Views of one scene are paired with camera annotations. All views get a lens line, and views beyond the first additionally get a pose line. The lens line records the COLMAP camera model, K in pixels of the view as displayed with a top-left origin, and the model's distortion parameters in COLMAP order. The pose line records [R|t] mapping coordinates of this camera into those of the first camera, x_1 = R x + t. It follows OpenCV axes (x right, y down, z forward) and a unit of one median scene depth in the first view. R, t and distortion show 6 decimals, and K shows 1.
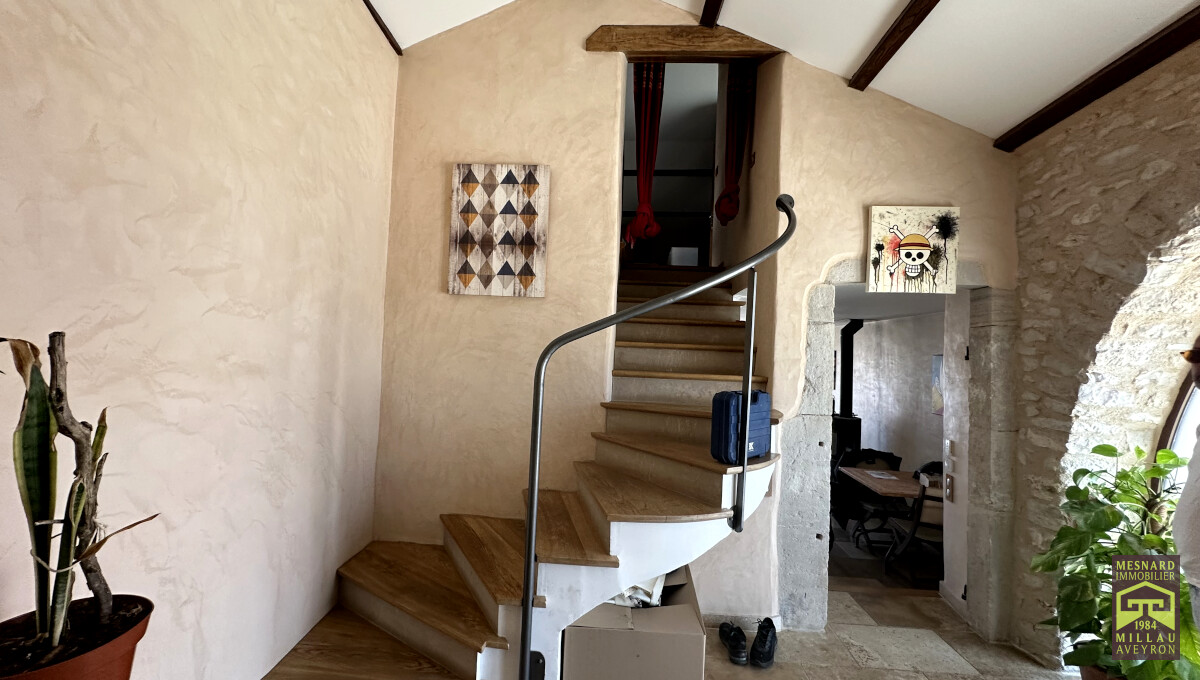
lens RADIAL K [[479.6, 0, 601.2], [0, 479.6, 336.1], [0, 0, 1]] dist [-0.005155, 0.001251]
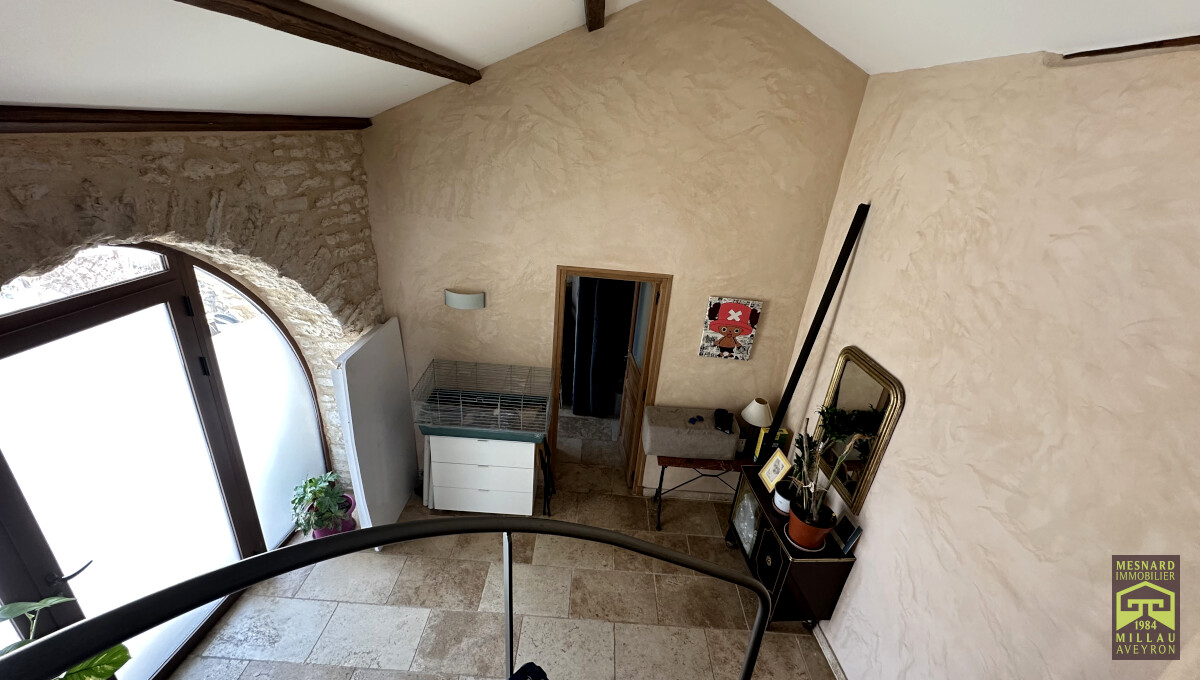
lens RADIAL K [[479.6, 0, 600.6], [0, 479.6, 343.5], [0, 0, 1]] dist [-0.005155, 0.001251]
pose [[-0.991509, -0.096321, -0.087364, 0.249632], [-0.122345, 0.918626, 0.375710, -0.556470], [0.044067, 0.383208, -0.922610, 1.341456]]
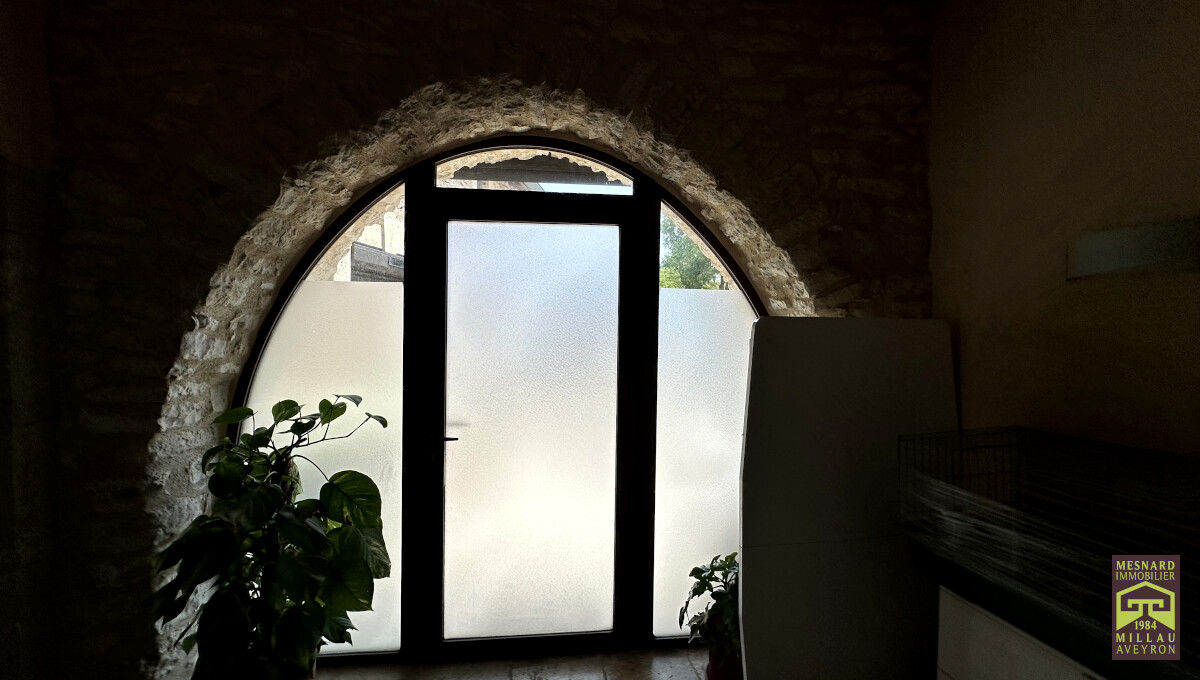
lens RADIAL K [[479.6, 0, 601.3], [0, 479.6, 340.3], [0, 0, 1]] dist [-0.005155, 0.001251]
pose [[-0.241720, -0.058050, 0.968608, 0.161872], [-0.049728, 0.997638, 0.047380, 0.048805], [-0.969071, -0.036714, -0.244035, 0.577532]]
